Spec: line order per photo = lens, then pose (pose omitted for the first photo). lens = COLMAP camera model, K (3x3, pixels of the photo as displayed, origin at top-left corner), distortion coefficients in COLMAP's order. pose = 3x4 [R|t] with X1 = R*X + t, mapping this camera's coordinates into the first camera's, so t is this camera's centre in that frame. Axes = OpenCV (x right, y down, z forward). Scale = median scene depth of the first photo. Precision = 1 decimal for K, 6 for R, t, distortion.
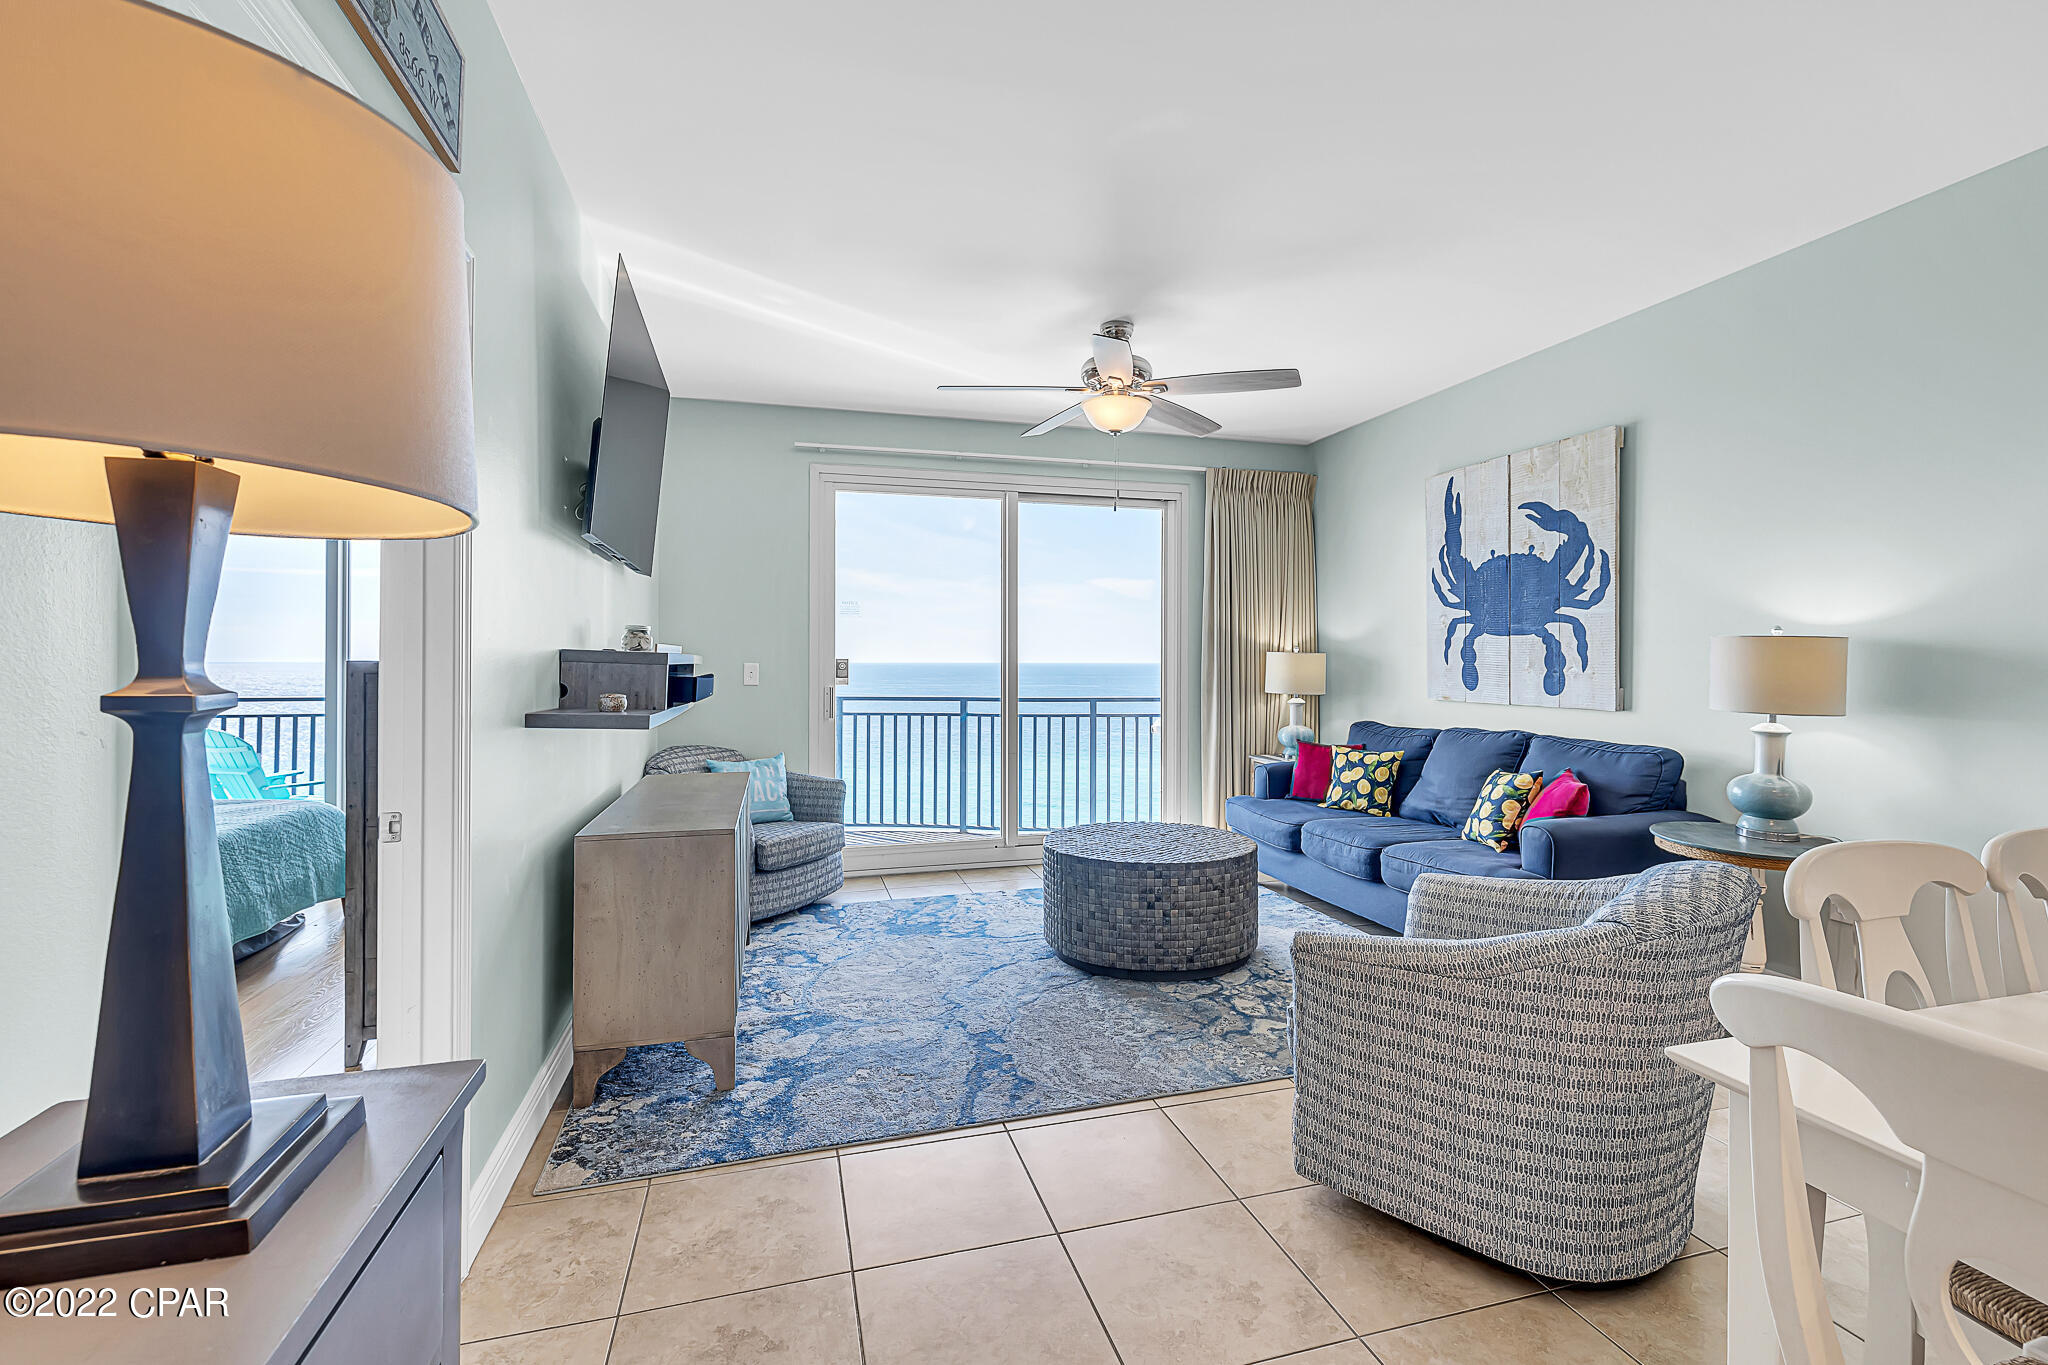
lens RADIAL K [[892.4, 0, 1030.8], [0, 892.4, 656.7], [0, 0, 1]] dist [-0.001522, 0.000007]
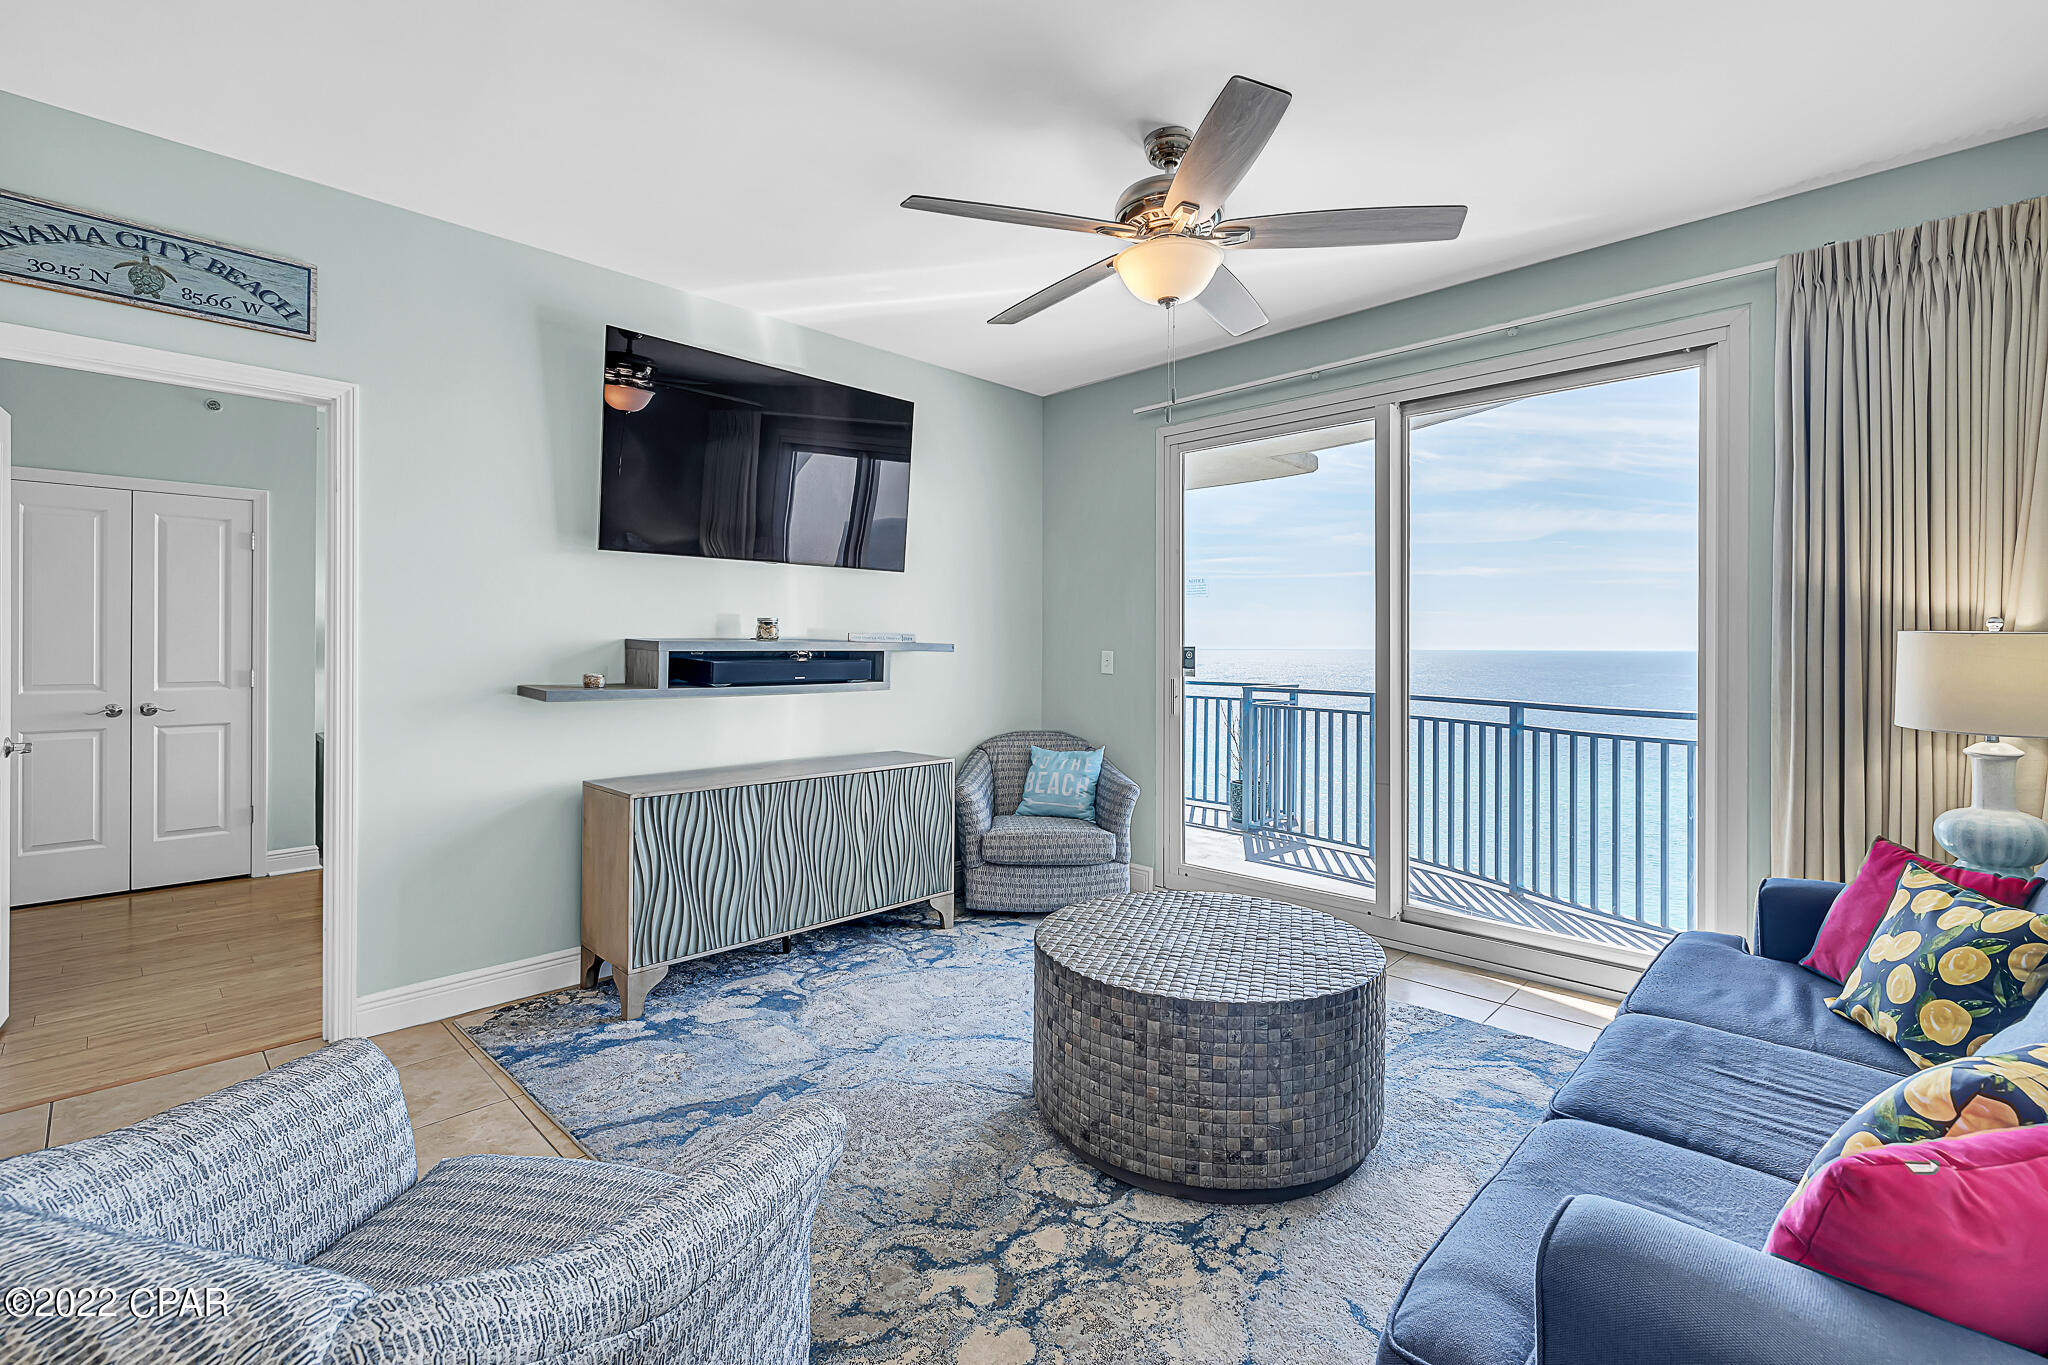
lens RADIAL K [[893.2, 0, 1029.1], [0, 893.2, 644.1], [0, 0, 1]] dist [0.000392, -0.000901]
pose [[0.500873, -0.001646, -0.865519, 0.587640], [0.001105, 0.999999, -0.001263, 0.001543], [0.865520, -0.000324, 0.500874, 0.557929]]
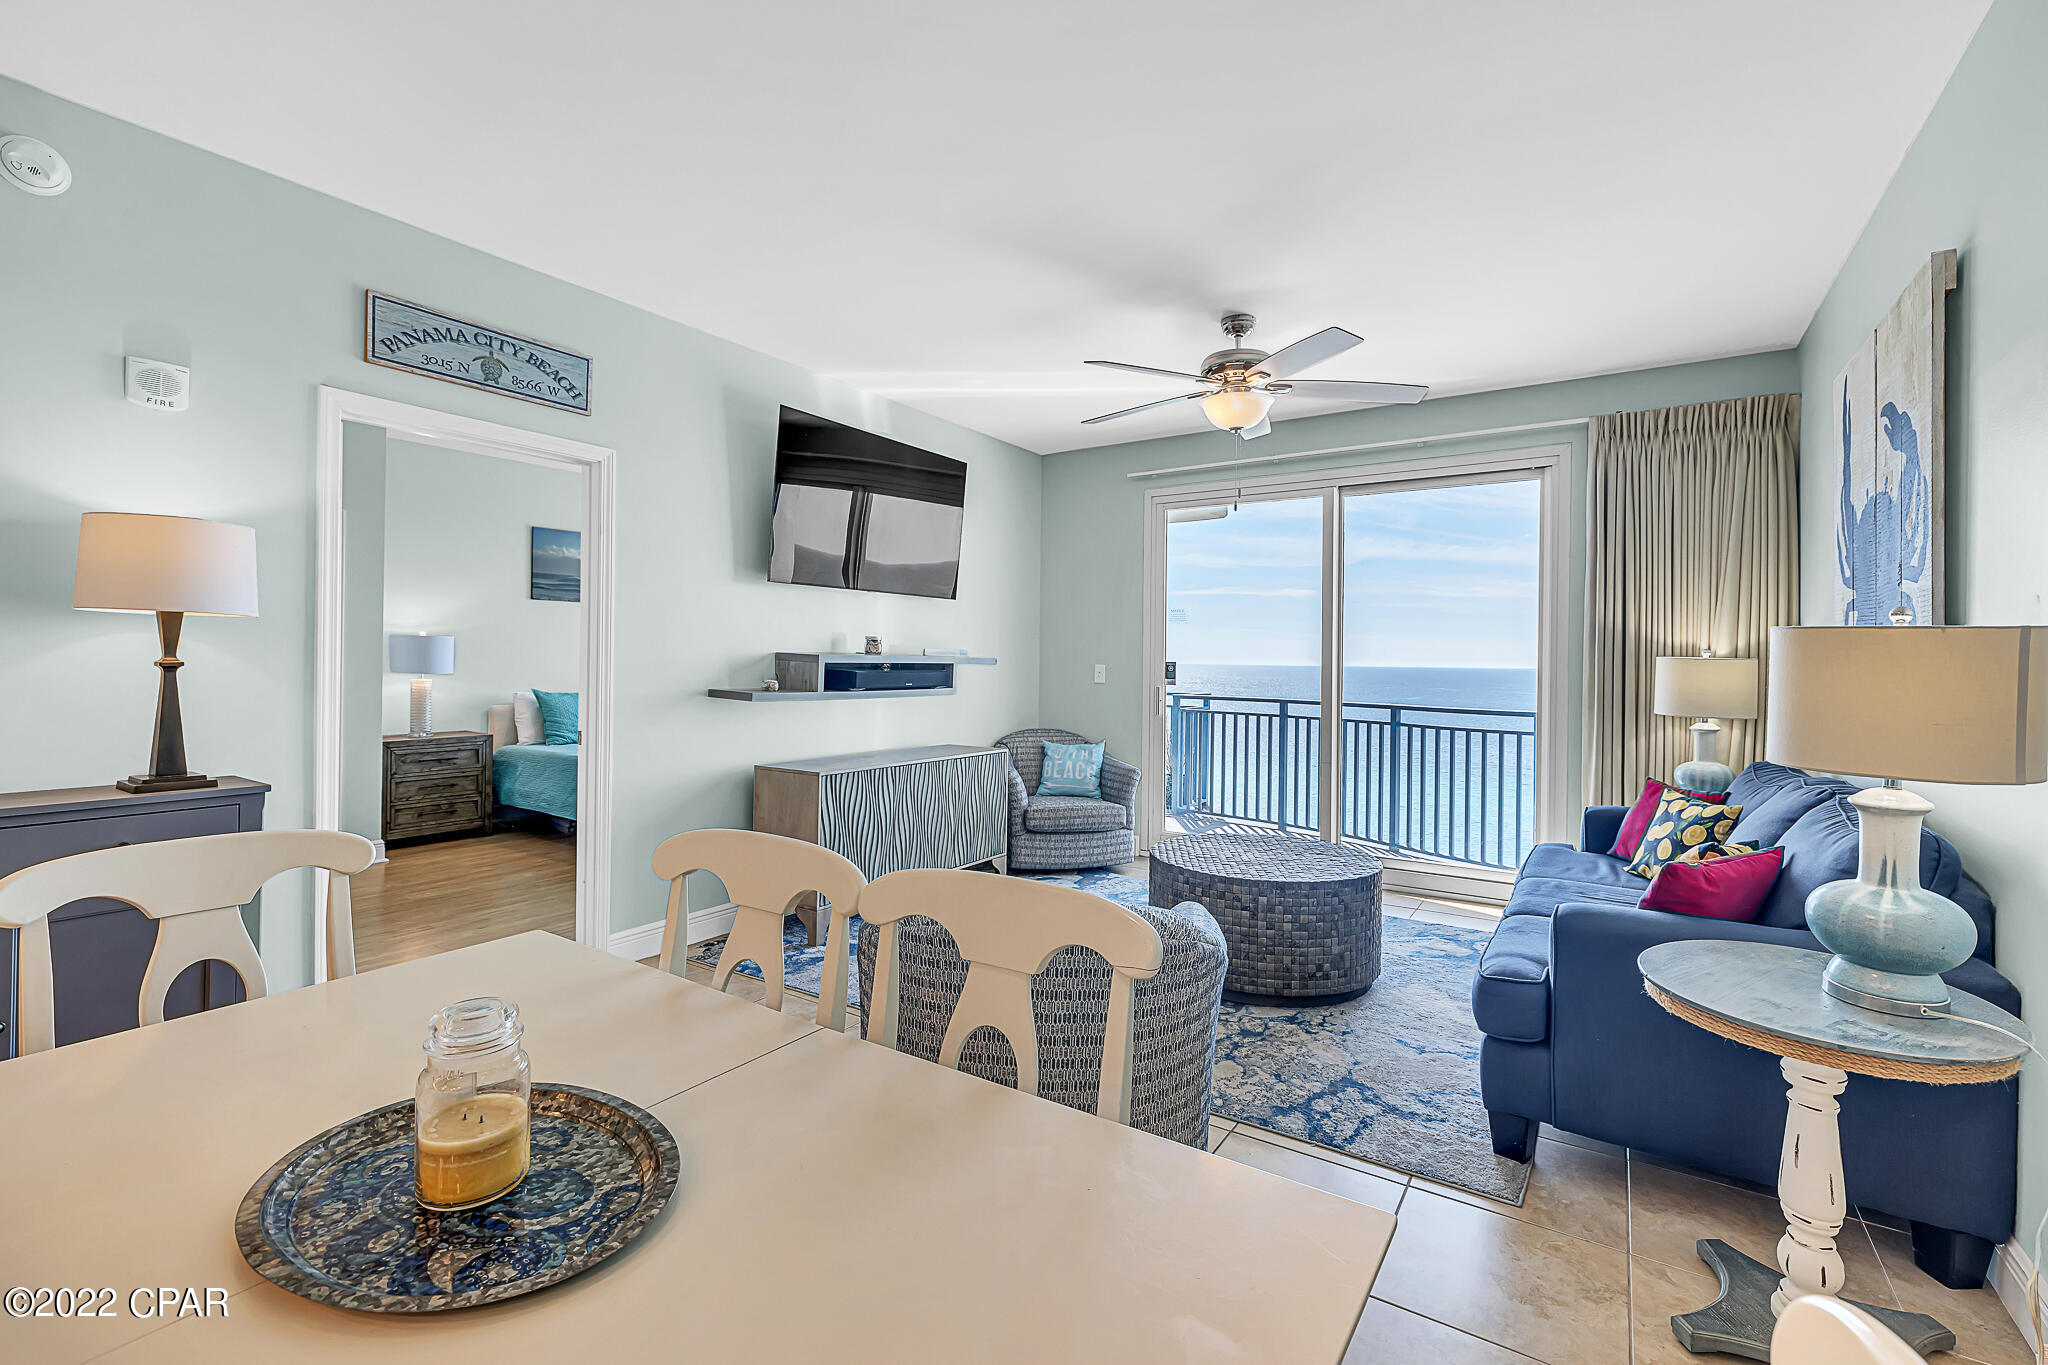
lens RADIAL K [[892.4, 0, 1030.8], [0, 892.4, 656.7], [0, 0, 1]] dist [-0.001522, 0.000007]
pose [[0.652653, 0.003588, -0.757649, 0.658382], [-0.007690, 0.999969, -0.001888, -0.000044], [0.757618, 0.007058, 0.652660, 0.189339]]
